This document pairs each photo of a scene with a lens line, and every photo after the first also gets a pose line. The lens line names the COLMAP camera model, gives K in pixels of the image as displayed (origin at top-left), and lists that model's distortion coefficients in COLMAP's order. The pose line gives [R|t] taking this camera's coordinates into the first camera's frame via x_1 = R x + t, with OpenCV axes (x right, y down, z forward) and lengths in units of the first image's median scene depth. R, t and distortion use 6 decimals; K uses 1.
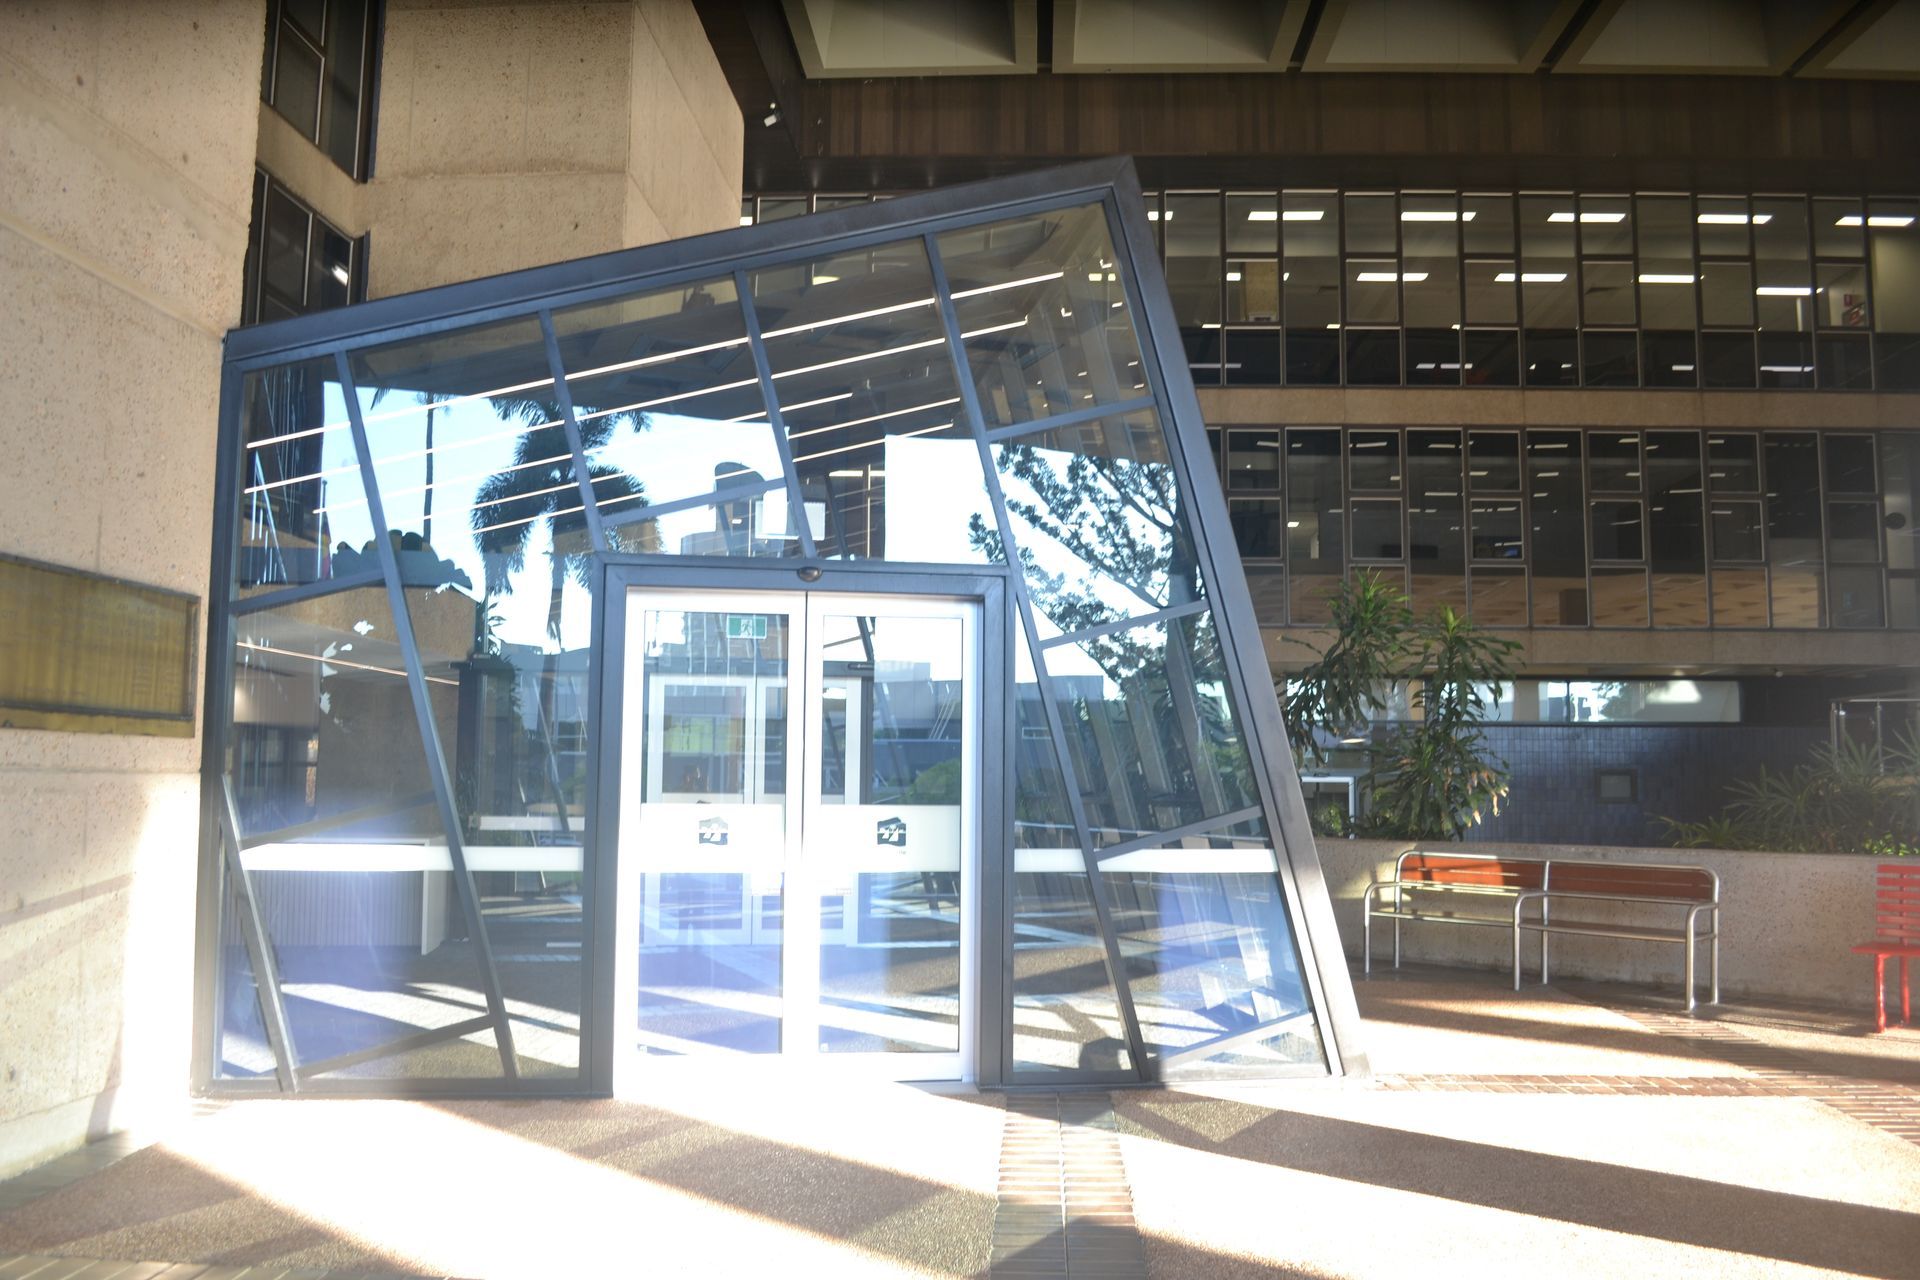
lens RADIAL K [[1537.6, 0, 958.0], [0, 1537.6, 649.7], [0, 0, 1]] dist [-0.080714, 0.011191]
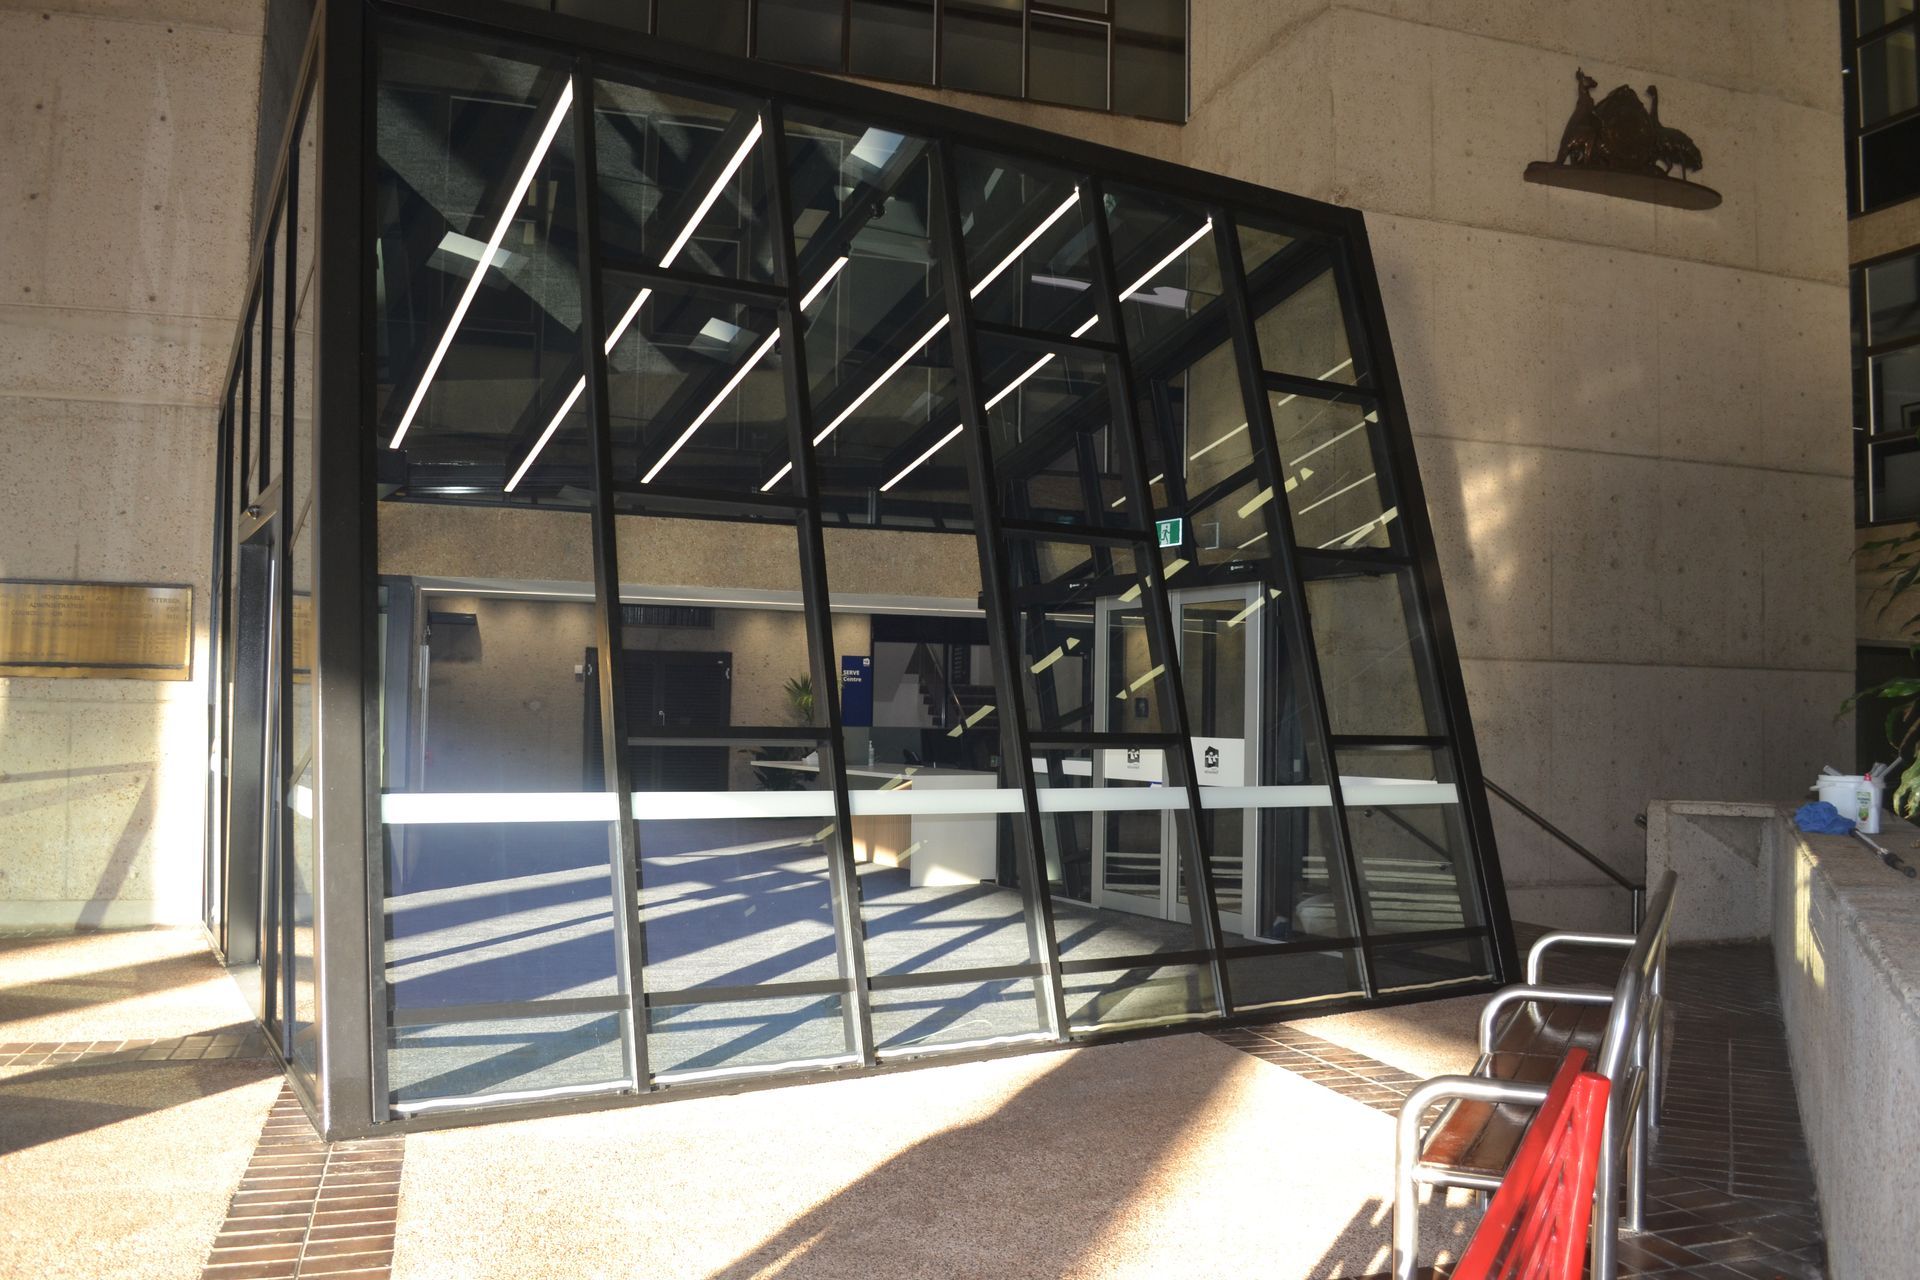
lens RADIAL K [[1537.6, 0, 958.1], [0, 1537.6, 641.1], [0, 0, 1]] dist [-0.080714, 0.011191]
pose [[0.359524, -0.037806, -0.932370, 0.736044], [0.062488, 0.997911, -0.016368, 0.058284], [0.931041, -0.052377, 0.361136, 0.745352]]
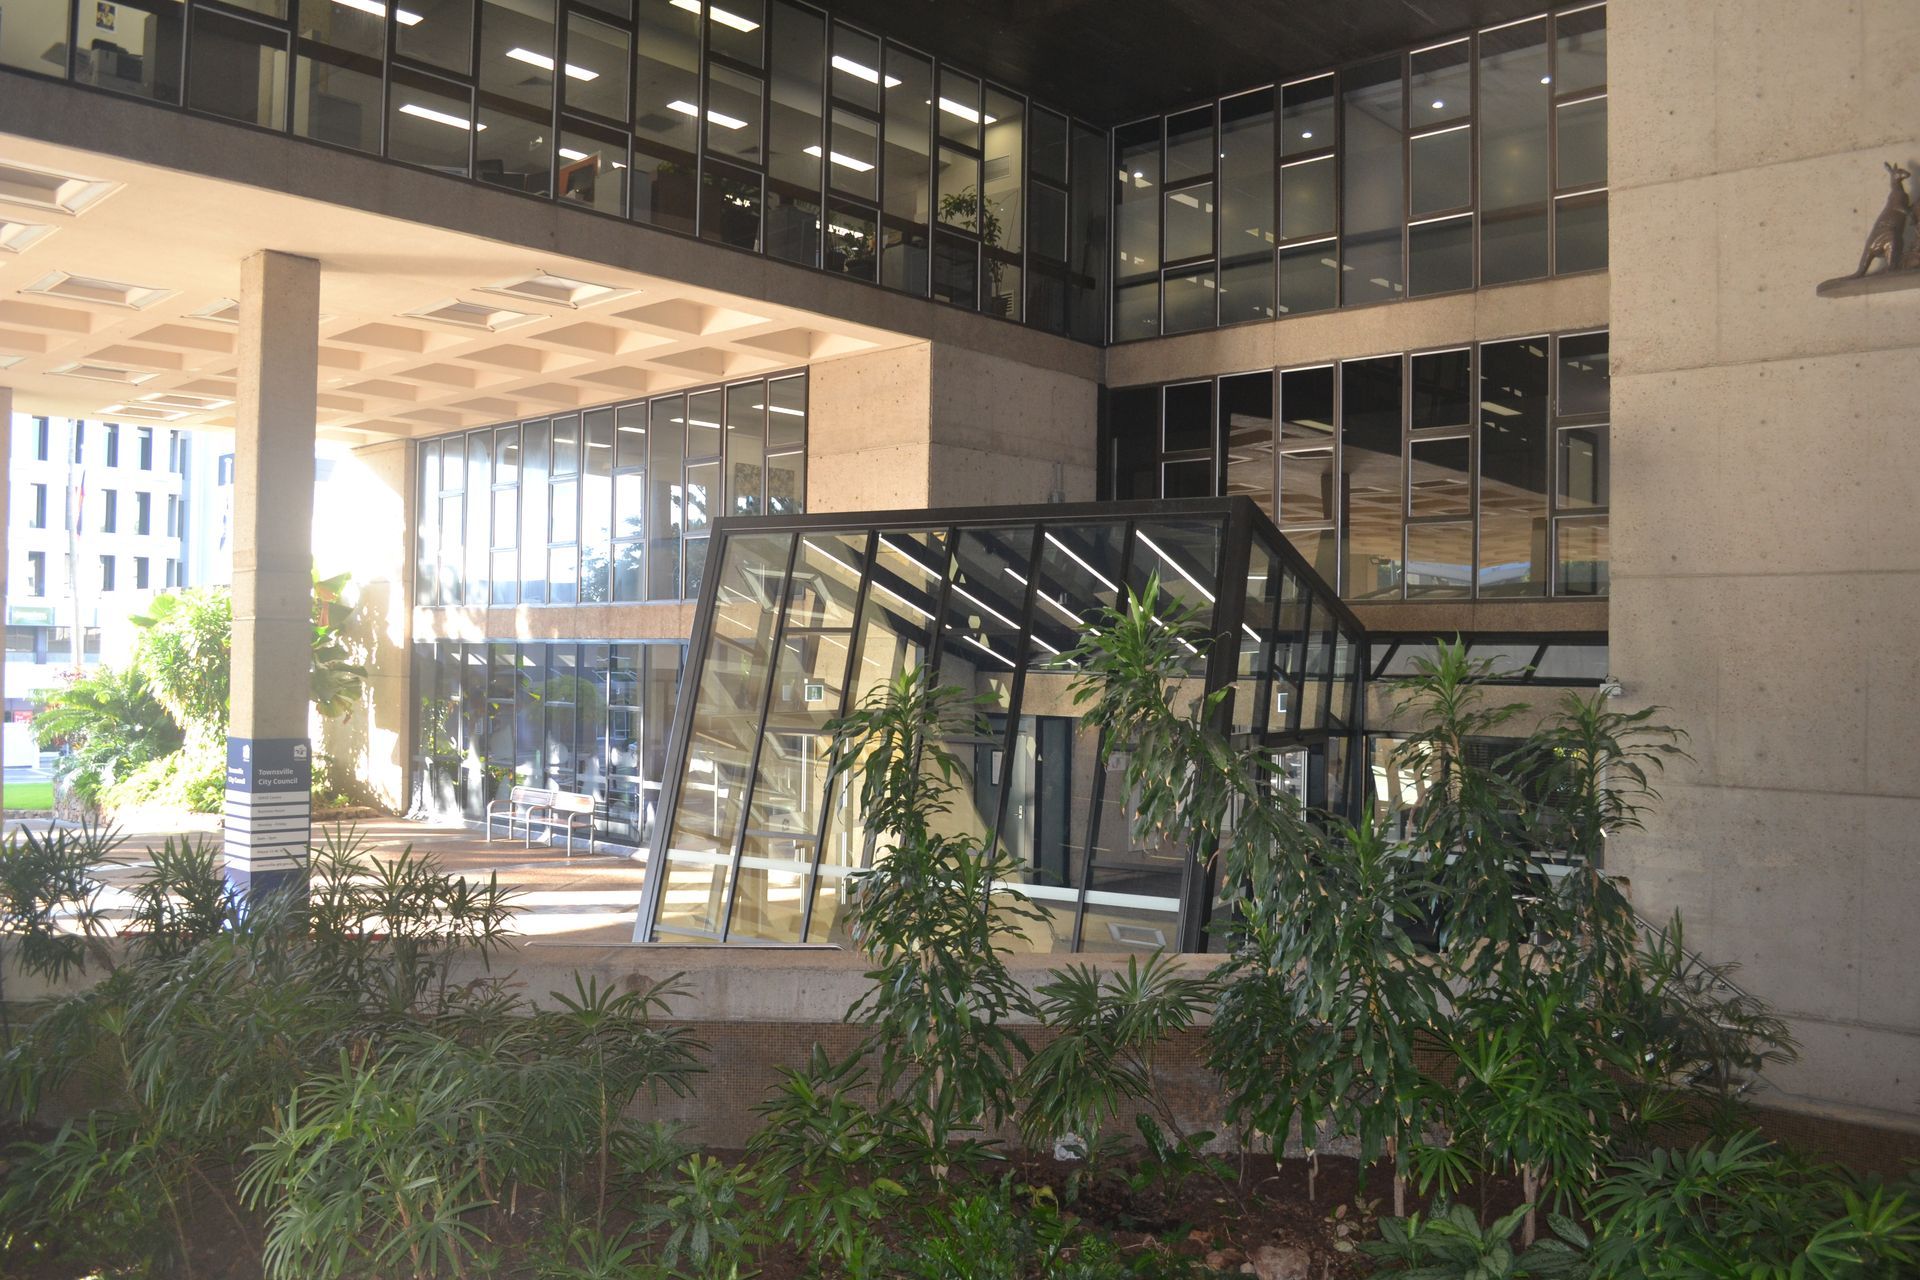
lens RADIAL K [[1537.6, 0, 960.6], [0, 1537.6, 645.8], [0, 0, 1]] dist [-0.080714, 0.011191]
pose [[-0.637149, -0.024572, -0.770349, 1.138917], [0.045070, 0.996594, -0.069066, 0.013998], [0.769422, -0.078725, -0.633871, 1.915734]]
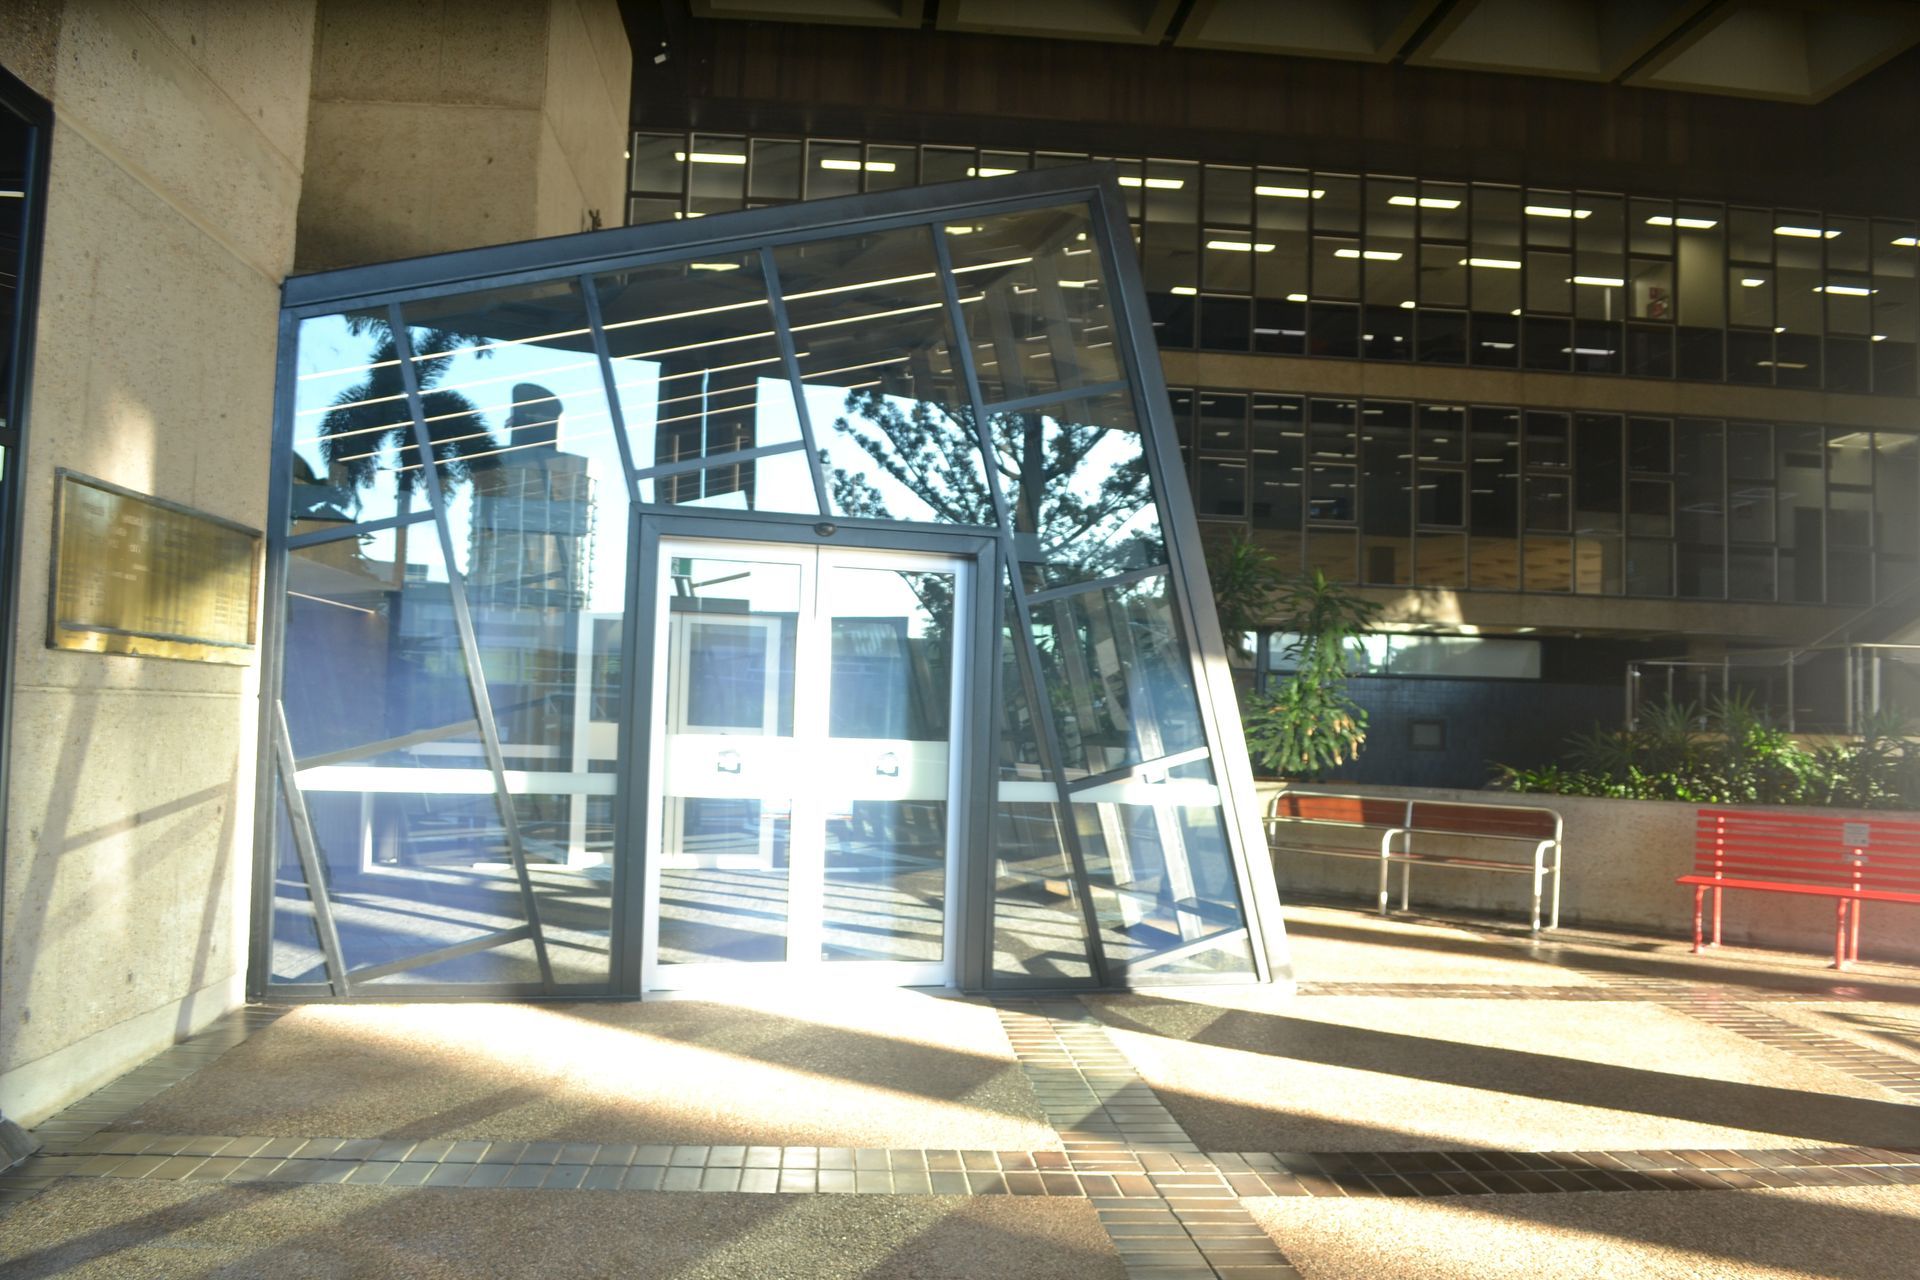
lens RADIAL K [[1537.6, 0, 952.7], [0, 1537.6, 649.0], [0, 0, 1]] dist [-0.080714, 0.011191]
pose [[0.991194, 0.027651, 0.129498, -0.101275], [-0.033085, 0.998652, 0.040001, -0.007349], [-0.128217, -0.043933, 0.990773, -0.073641]]
